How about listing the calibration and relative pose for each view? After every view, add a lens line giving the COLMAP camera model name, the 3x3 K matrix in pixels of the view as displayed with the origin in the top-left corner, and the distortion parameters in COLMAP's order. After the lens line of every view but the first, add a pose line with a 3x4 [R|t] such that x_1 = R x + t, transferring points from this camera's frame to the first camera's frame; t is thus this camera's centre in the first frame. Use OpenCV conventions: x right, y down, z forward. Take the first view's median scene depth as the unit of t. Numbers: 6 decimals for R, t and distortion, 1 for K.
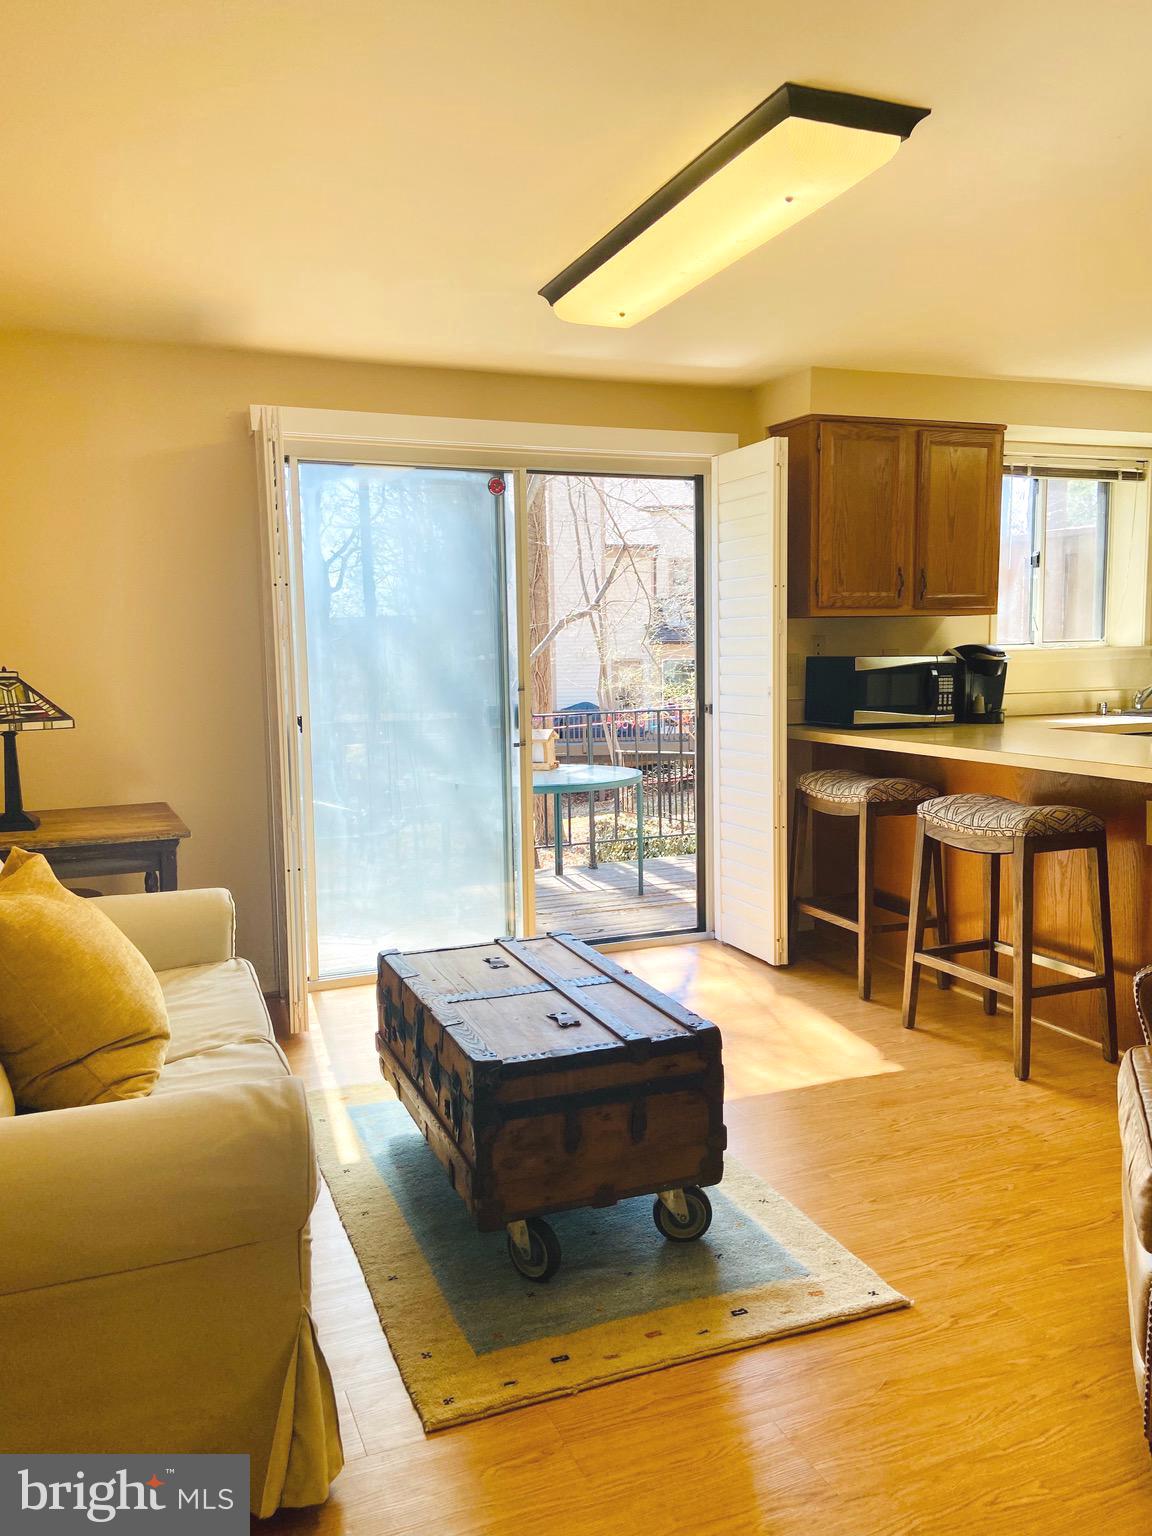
lens RADIAL K [[1159.2, 0, 576.0], [0, 1159.2, 768.0], [0, 0, 1]] dist [0.114282, -0.092269]
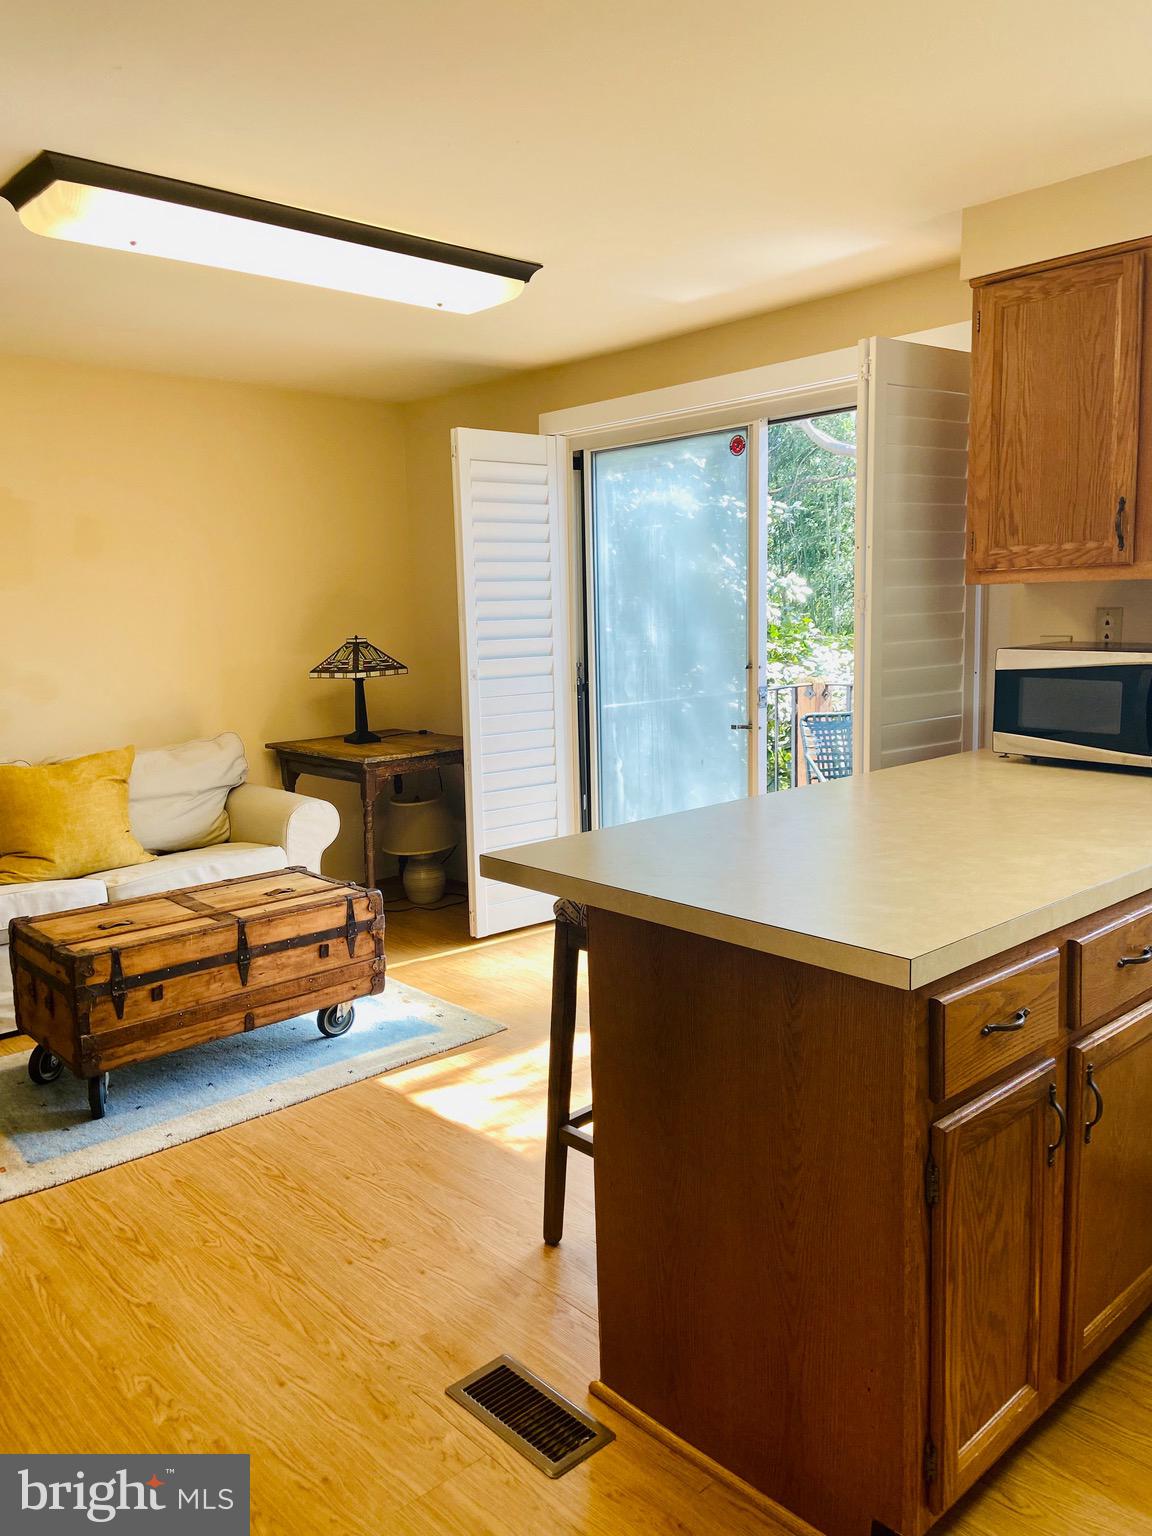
lens RADIAL K [[1159.2, 0, 576.0], [0, 1159.2, 768.0], [0, 0, 1]] dist [0.114282, -0.092269]
pose [[0.349773, 0.142353, -0.925956, 0.960451], [-0.083449, 0.989193, 0.120553, -0.111977], [0.933111, 0.035103, 0.357872, 0.698600]]
